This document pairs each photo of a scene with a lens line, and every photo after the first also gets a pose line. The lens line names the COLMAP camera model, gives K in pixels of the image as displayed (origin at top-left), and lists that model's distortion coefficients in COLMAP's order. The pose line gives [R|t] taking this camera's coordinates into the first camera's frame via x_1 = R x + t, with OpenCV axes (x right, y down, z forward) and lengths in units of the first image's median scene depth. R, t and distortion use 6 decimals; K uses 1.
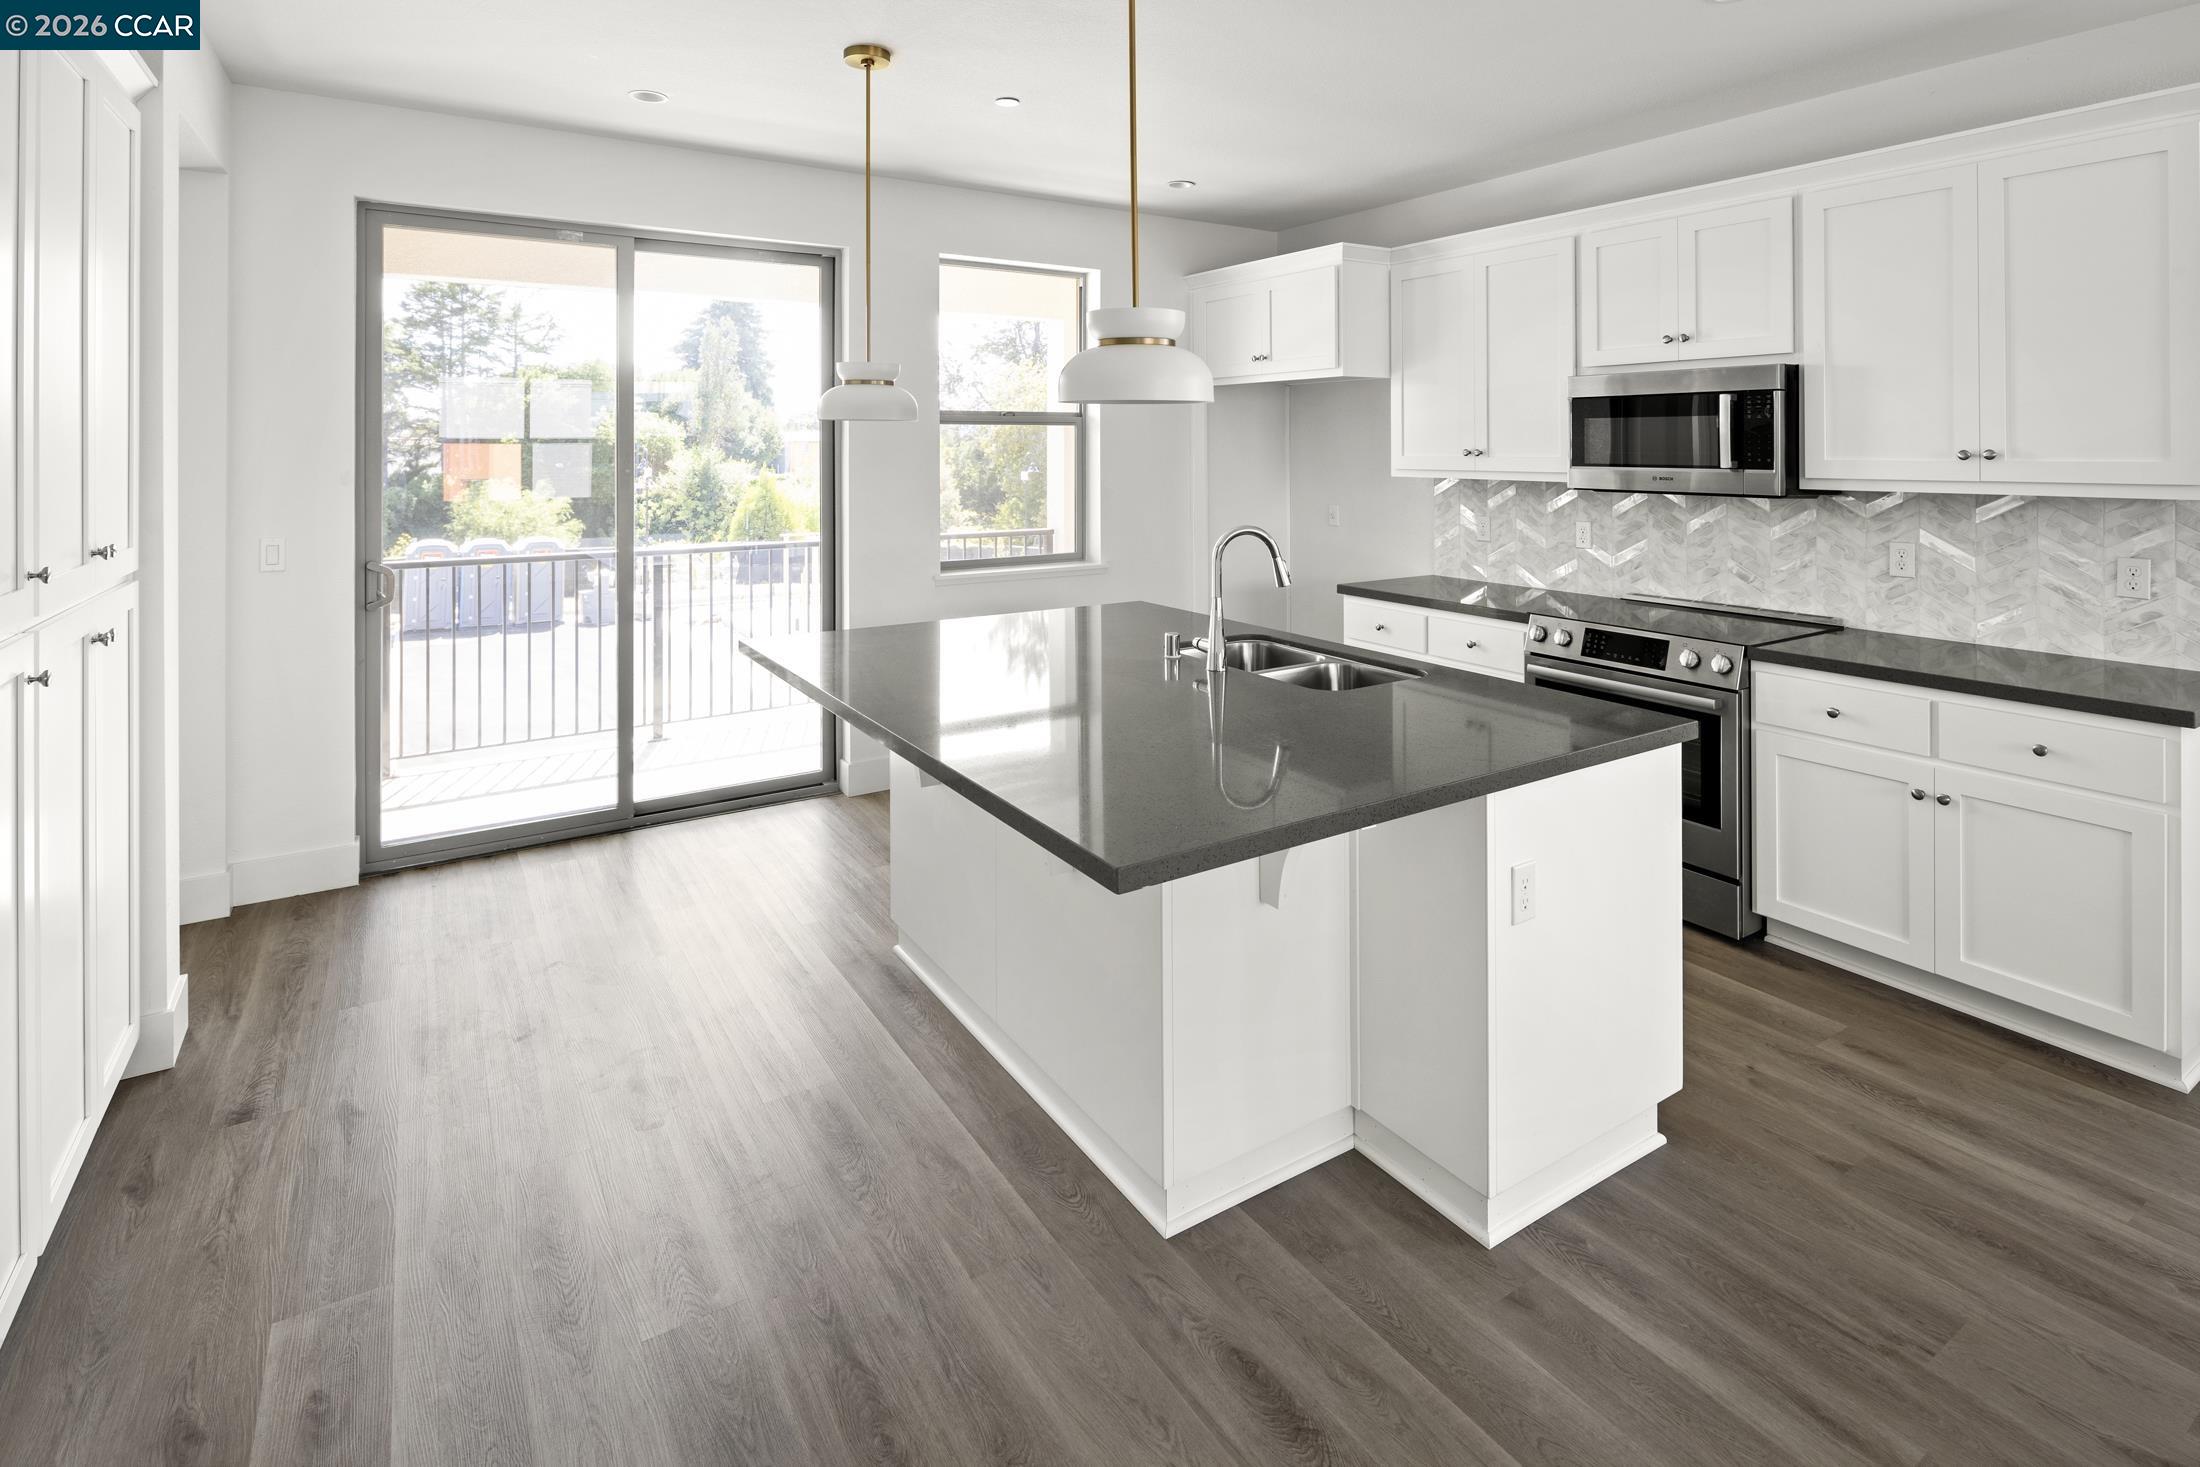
lens RADIAL K [[1079.9, 0, 1089.2], [0, 1079.9, 443.0], [0, 0, 1]] dist [0.001120, -0.002196]
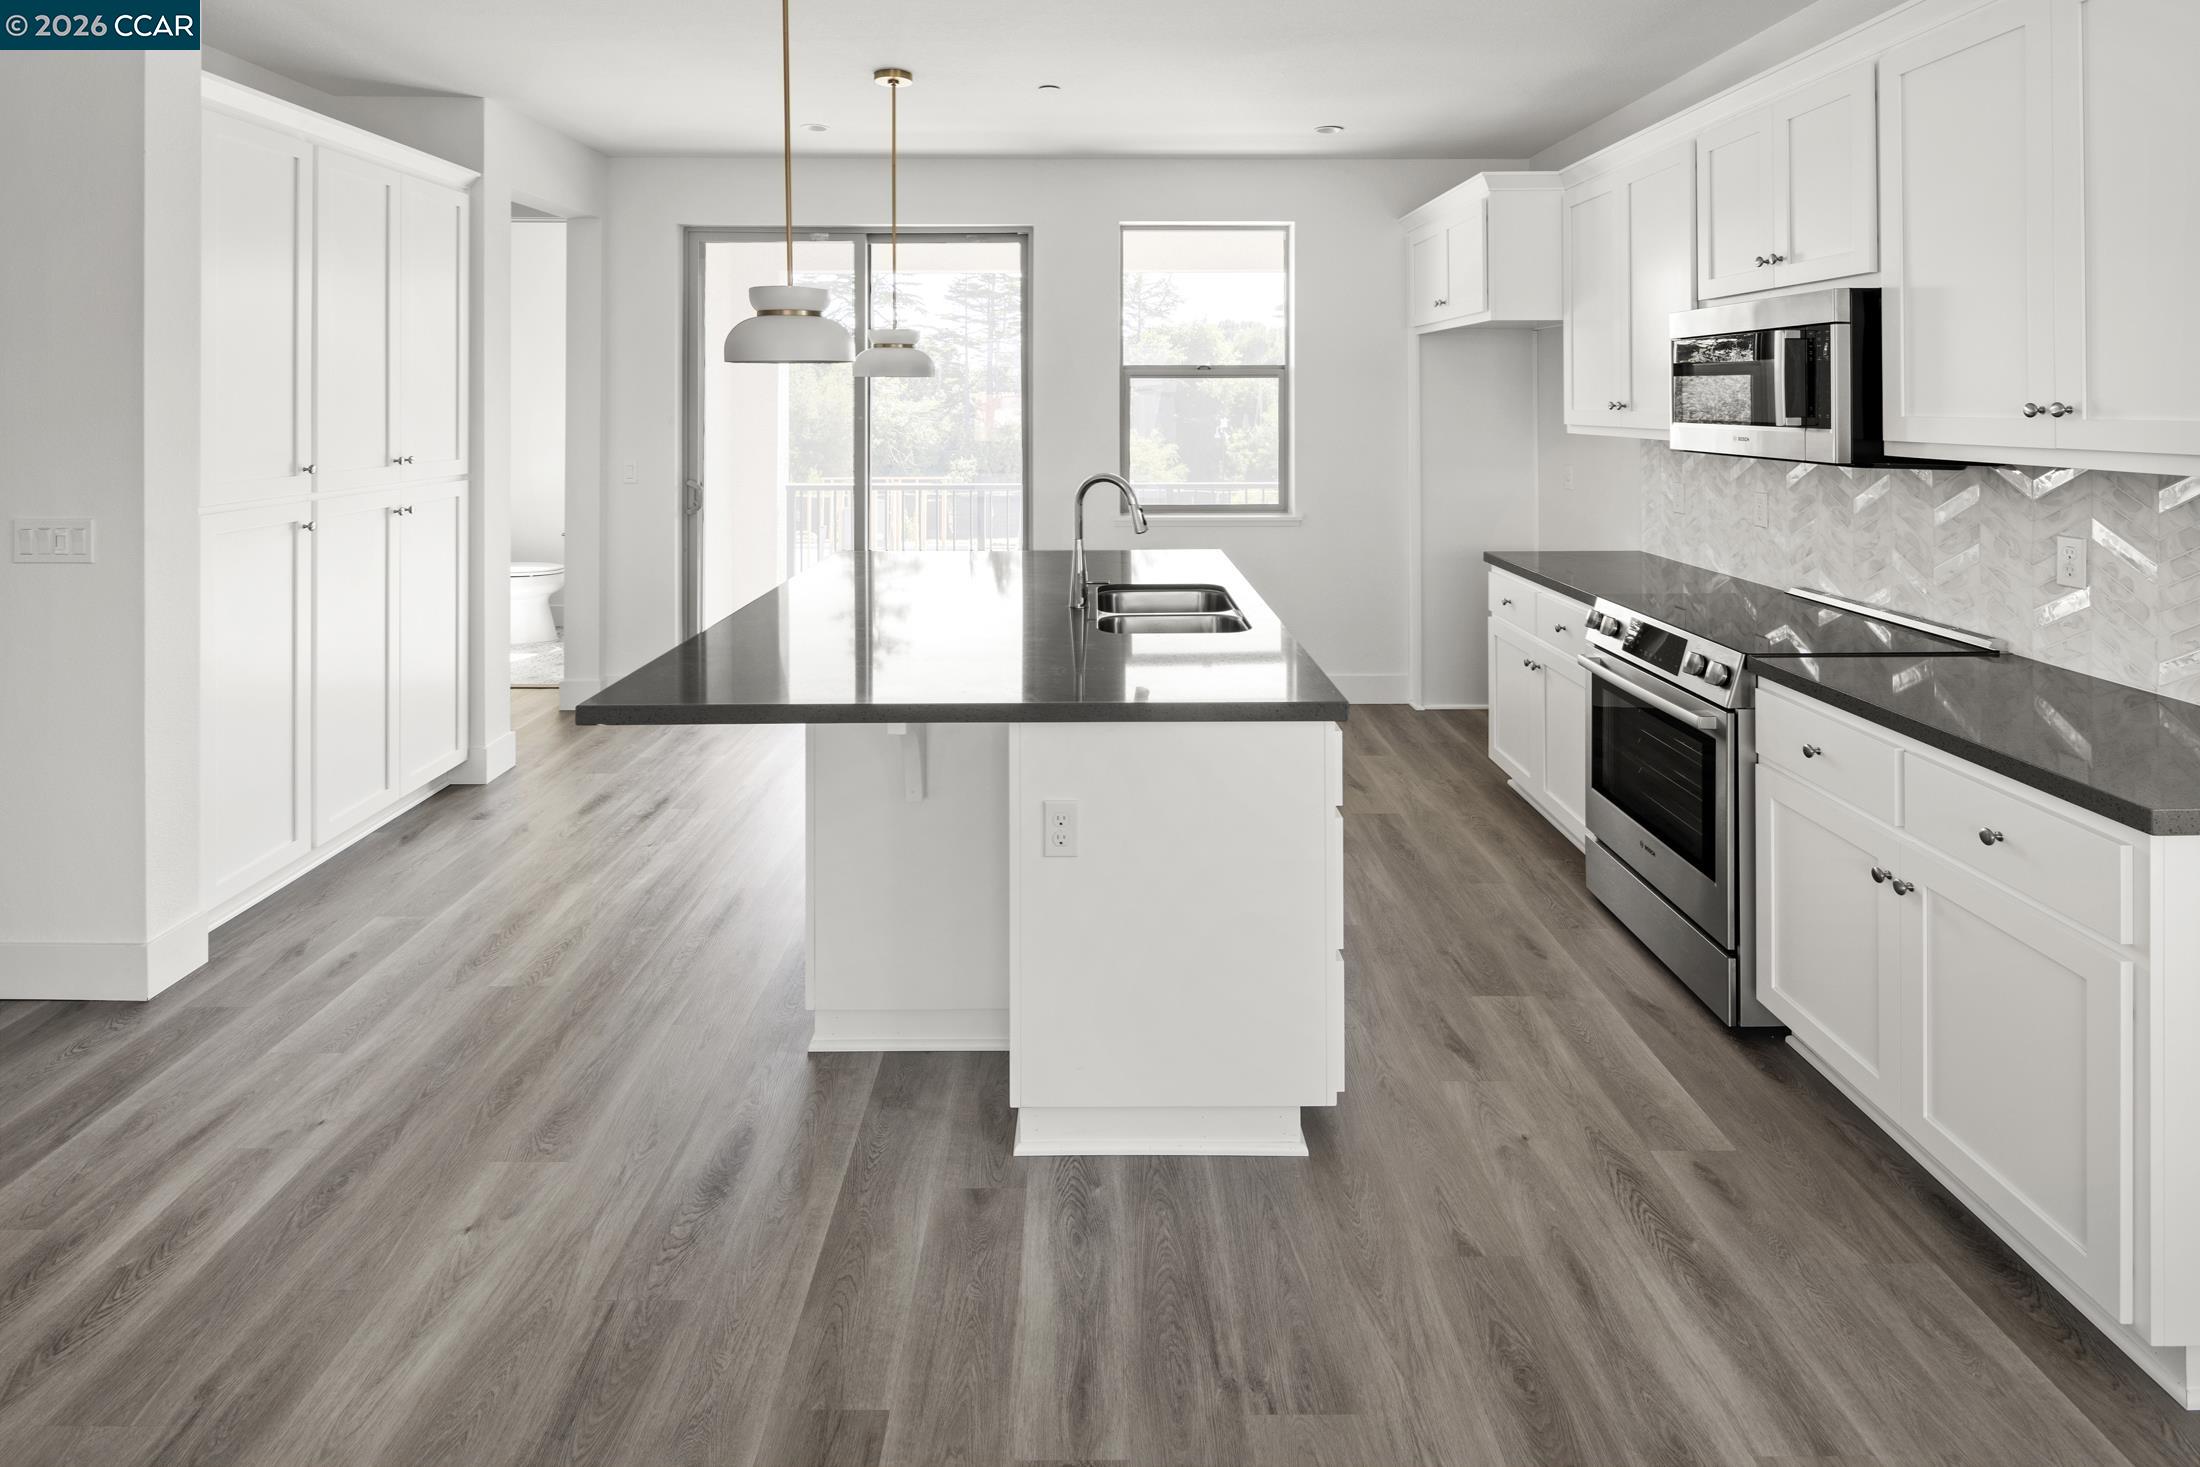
lens RADIAL K [[1079.4, 0, 1093.6], [0, 1079.4, 395.8], [0, 0, 1]] dist [-0.000367, -0.001894]
pose [[0.848094, -0.001917, -0.529843, 0.590063], [0.001952, 0.999998, -0.000494, 0.000899], [0.529843, -0.000615, 0.848096, 0.085018]]
